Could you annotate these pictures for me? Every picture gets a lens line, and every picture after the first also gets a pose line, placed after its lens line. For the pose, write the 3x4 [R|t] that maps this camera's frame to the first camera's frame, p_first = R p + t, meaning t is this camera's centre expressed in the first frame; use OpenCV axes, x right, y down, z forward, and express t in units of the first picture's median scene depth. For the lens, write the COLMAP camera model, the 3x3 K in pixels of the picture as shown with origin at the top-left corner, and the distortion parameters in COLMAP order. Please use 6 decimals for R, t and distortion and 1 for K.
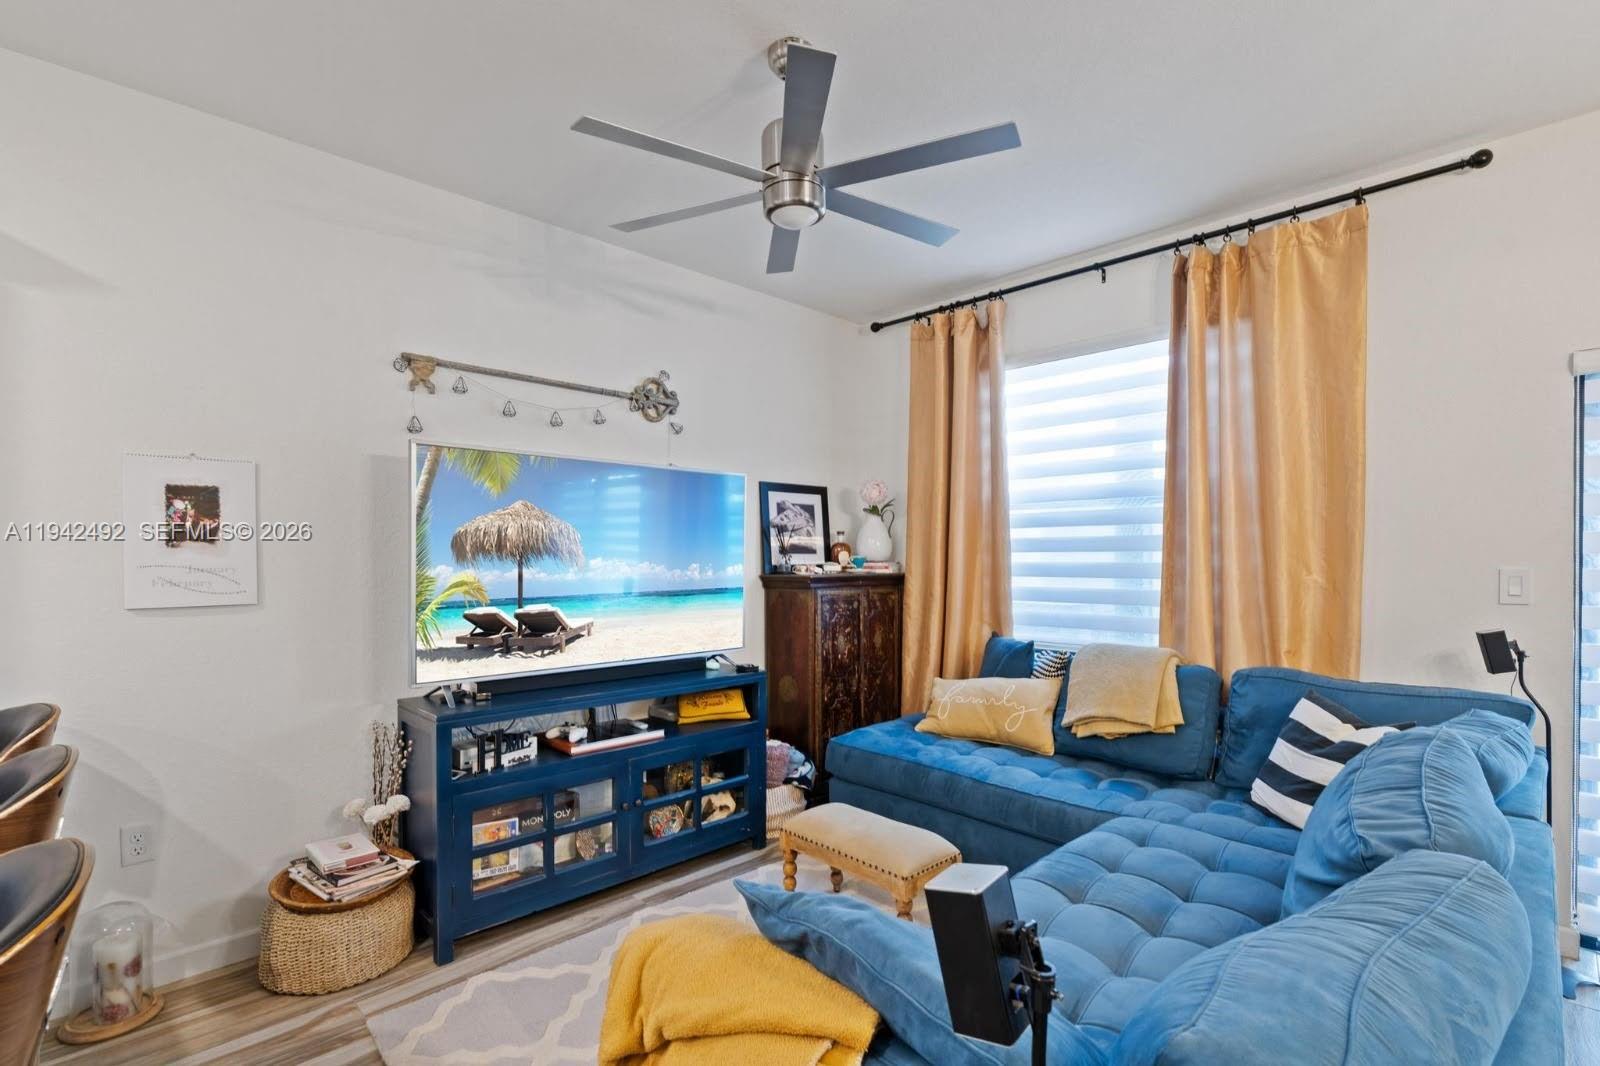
lens RADIAL K [[743.8, 0, 804.7], [0, 743.8, 560.5], [0, 0, 1]] dist [-0.000443, 0.000072]
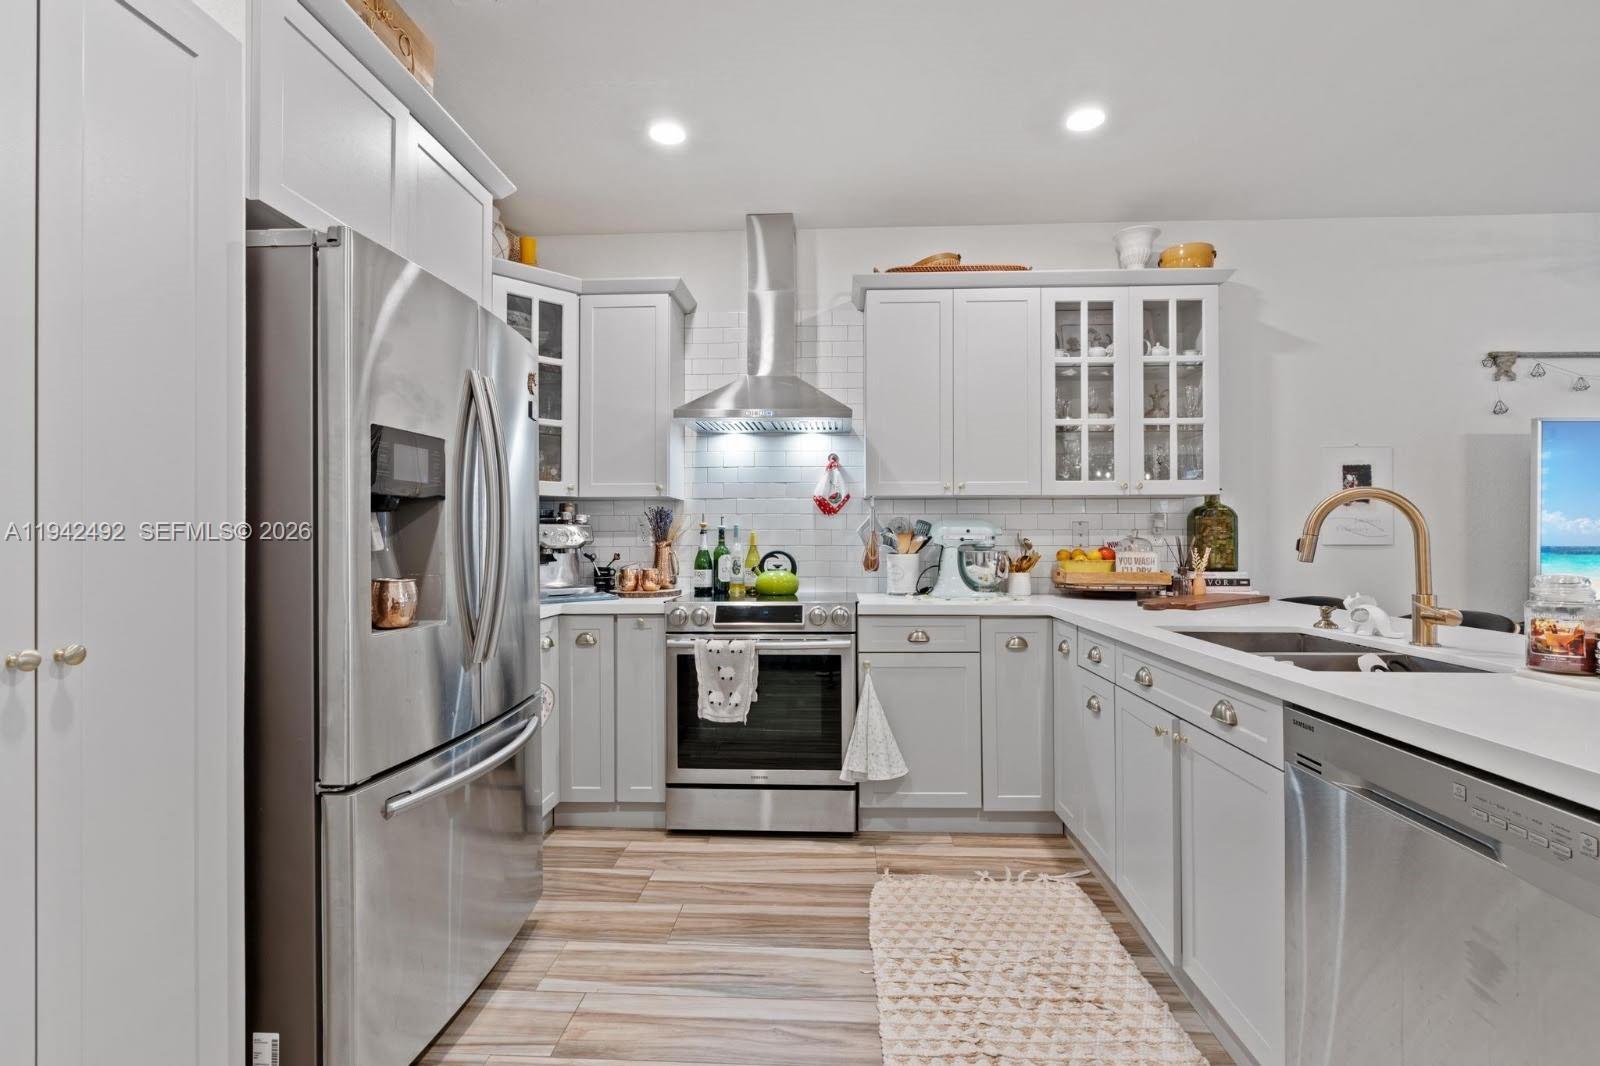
lens RADIAL K [[733.2, 0, 804.3], [0, 733.2, 530.9], [0, 0, 1]] dist [-0.002976, 0.000040]
pose [[0.675439, -0.004684, -0.737401, -0.354434], [-0.007294, 0.999888, -0.013033, 0.045306], [0.737380, 0.014181, 0.675330, -0.615678]]
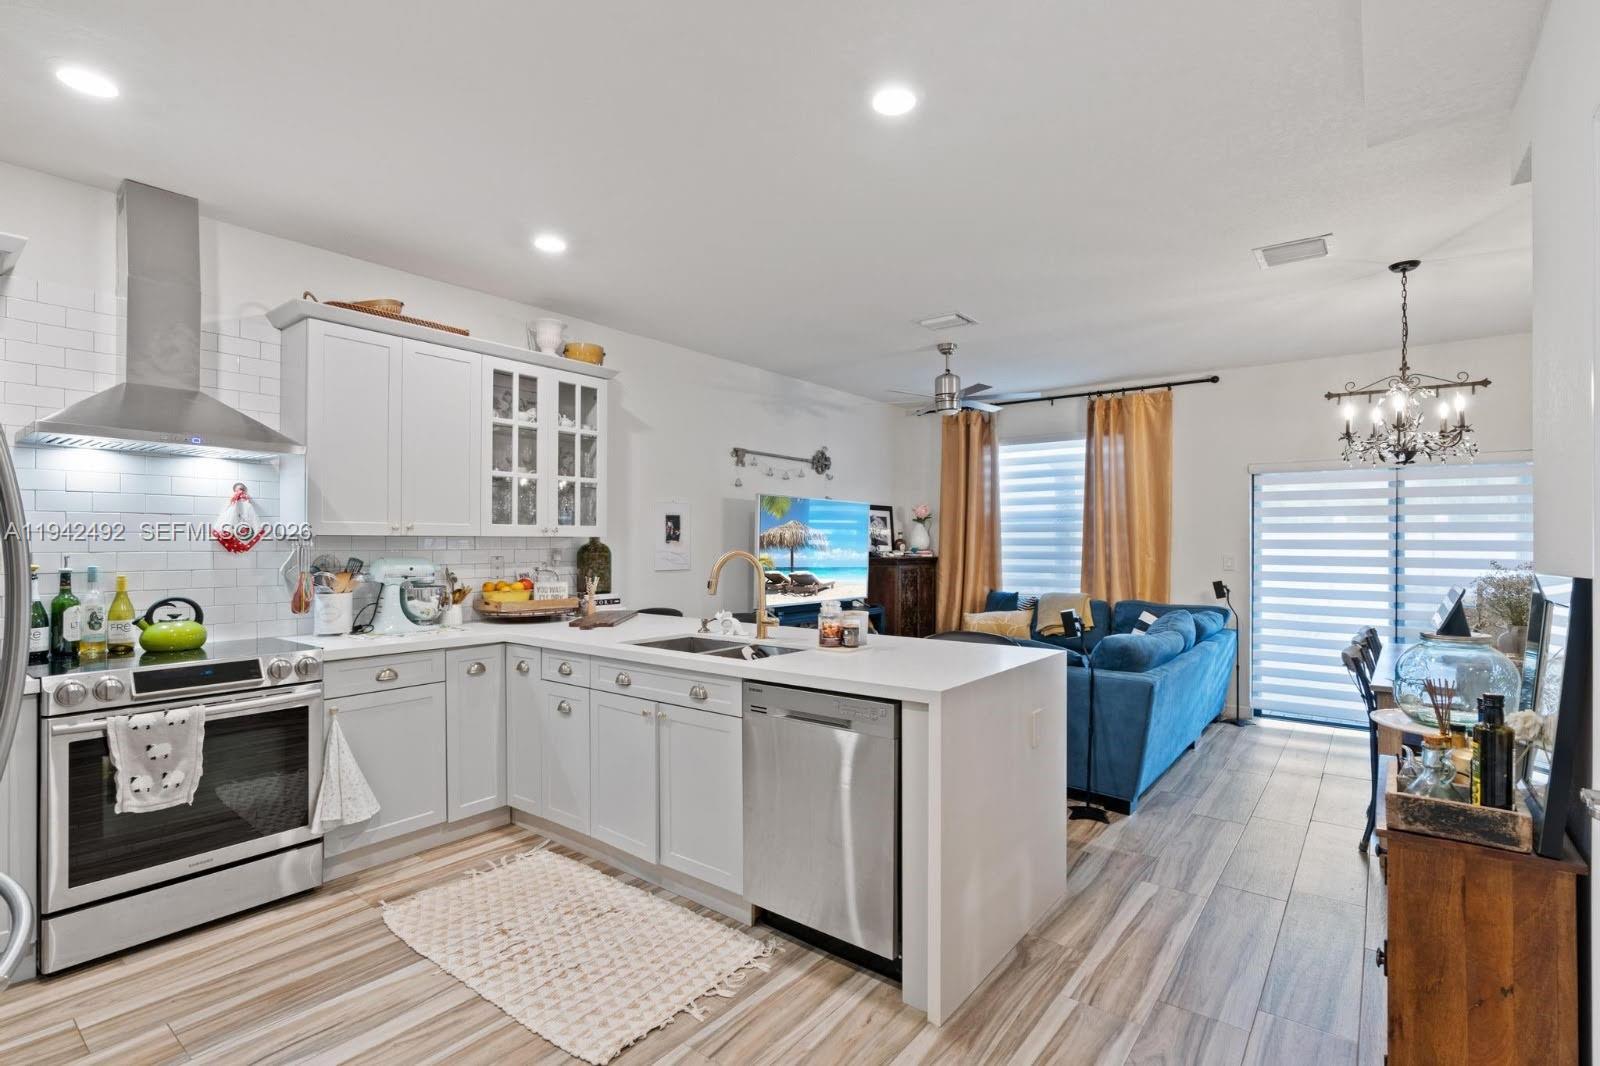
lens RADIAL K [[749.6, 0, 802.9], [0, 749.6, 538.4], [0, 0, 1]] dist [0.000983, 0.000877]
pose [[0.992564, 0.005842, 0.121584, -0.520387], [-0.004399, 0.999917, -0.012130, -0.004295], [-0.121645, 0.011505, 0.992507, -0.928718]]
